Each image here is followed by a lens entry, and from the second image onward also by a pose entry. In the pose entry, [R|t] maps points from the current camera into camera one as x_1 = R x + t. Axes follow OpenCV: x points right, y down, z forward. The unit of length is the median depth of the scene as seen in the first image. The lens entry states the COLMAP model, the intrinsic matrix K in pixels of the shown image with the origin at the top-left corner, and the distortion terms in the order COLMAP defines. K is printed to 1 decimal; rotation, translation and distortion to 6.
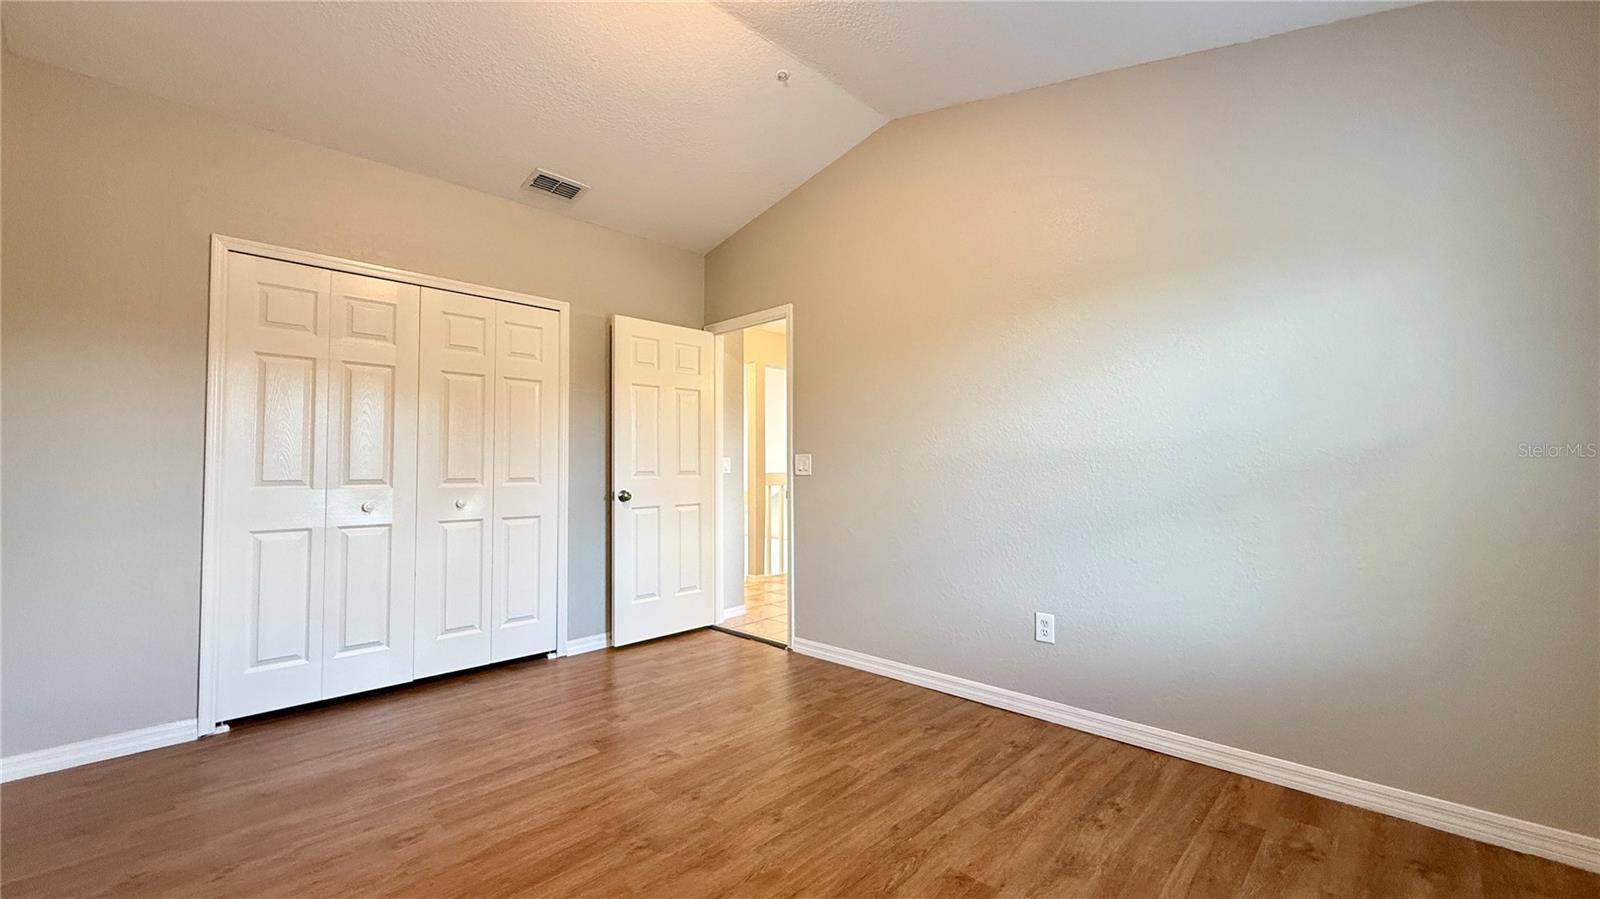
lens RADIAL K [[638.2, 0, 800.0], [0, 638.2, 449.5], [0, 0, 1]] dist [0.002942, 0.000066]
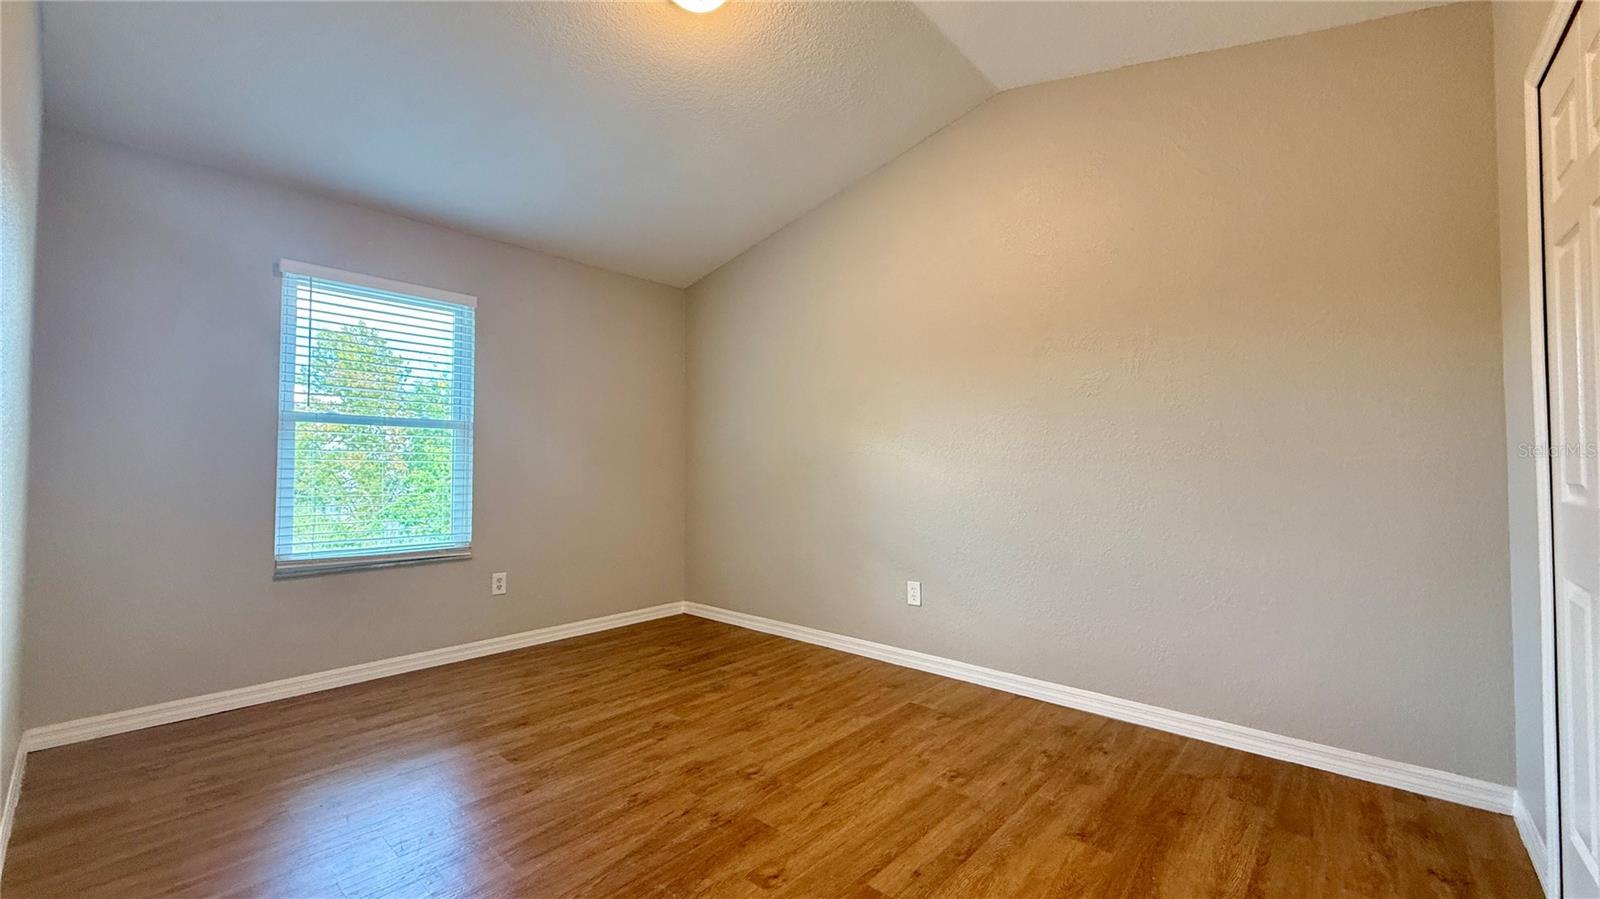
lens RADIAL K [[638.2, 0, 800.0], [0, 638.2, 449.5], [0, 0, 1]] dist [0.002942, 0.000066]
pose [[-0.998996, 0.001628, -0.044760, -0.260856], [0.004354, 0.998136, -0.060871, 0.070916], [0.044578, -0.061004, -0.997142, 2.083701]]
